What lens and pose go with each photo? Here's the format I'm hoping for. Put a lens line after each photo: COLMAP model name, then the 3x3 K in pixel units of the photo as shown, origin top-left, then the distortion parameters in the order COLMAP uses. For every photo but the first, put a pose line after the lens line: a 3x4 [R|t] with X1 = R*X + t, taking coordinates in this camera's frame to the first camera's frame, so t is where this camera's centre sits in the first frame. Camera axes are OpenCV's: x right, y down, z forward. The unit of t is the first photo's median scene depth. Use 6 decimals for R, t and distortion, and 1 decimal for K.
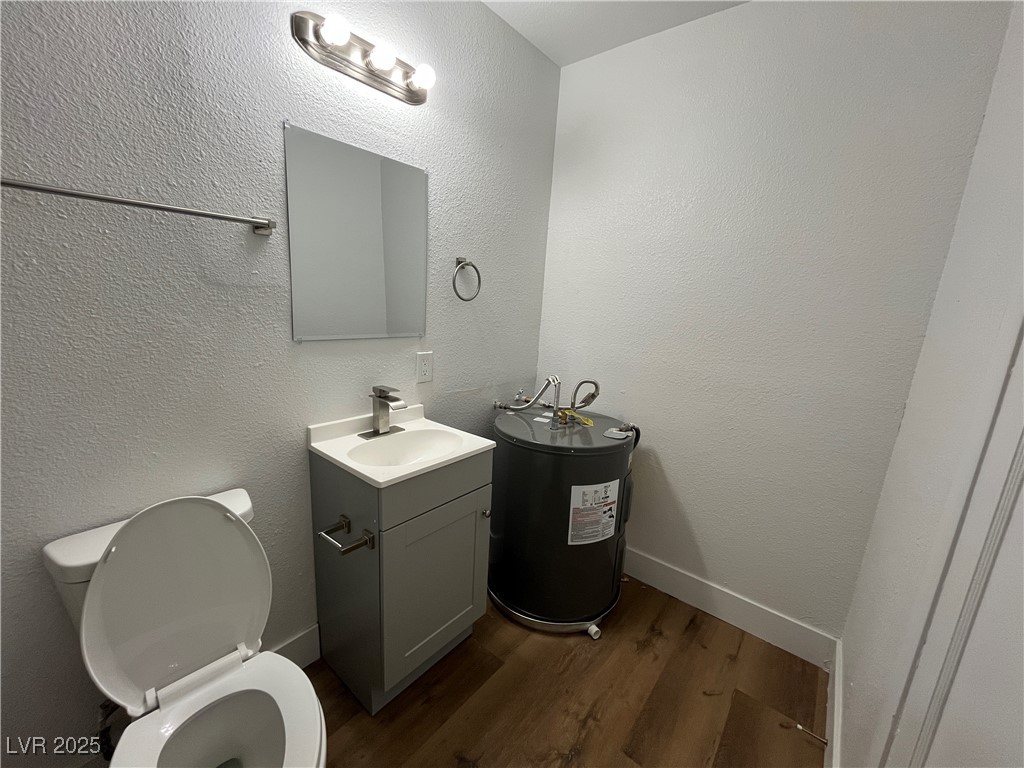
lens RADIAL K [[416.4, 0, 512.2], [0, 416.4, 383.5], [0, 0, 1]] dist [-0.000197, 0.000063]
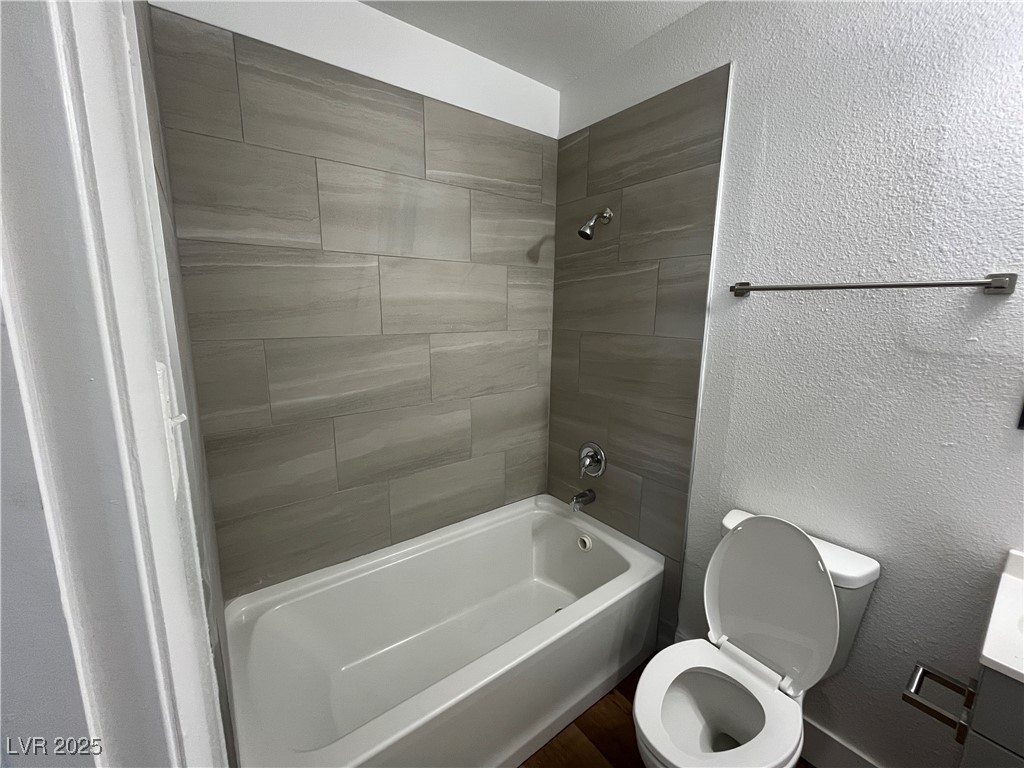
lens RADIAL K [[416.4, 0, 510.3], [0, 416.4, 384.9], [0, 0, 1]] dist [-0.000197, 0.000063]
pose [[-0.231796, 0.115345, -0.965902, 0.488646], [-0.229563, 0.958414, 0.169541, -0.121606], [0.945289, 0.261034, -0.195678, 0.347691]]
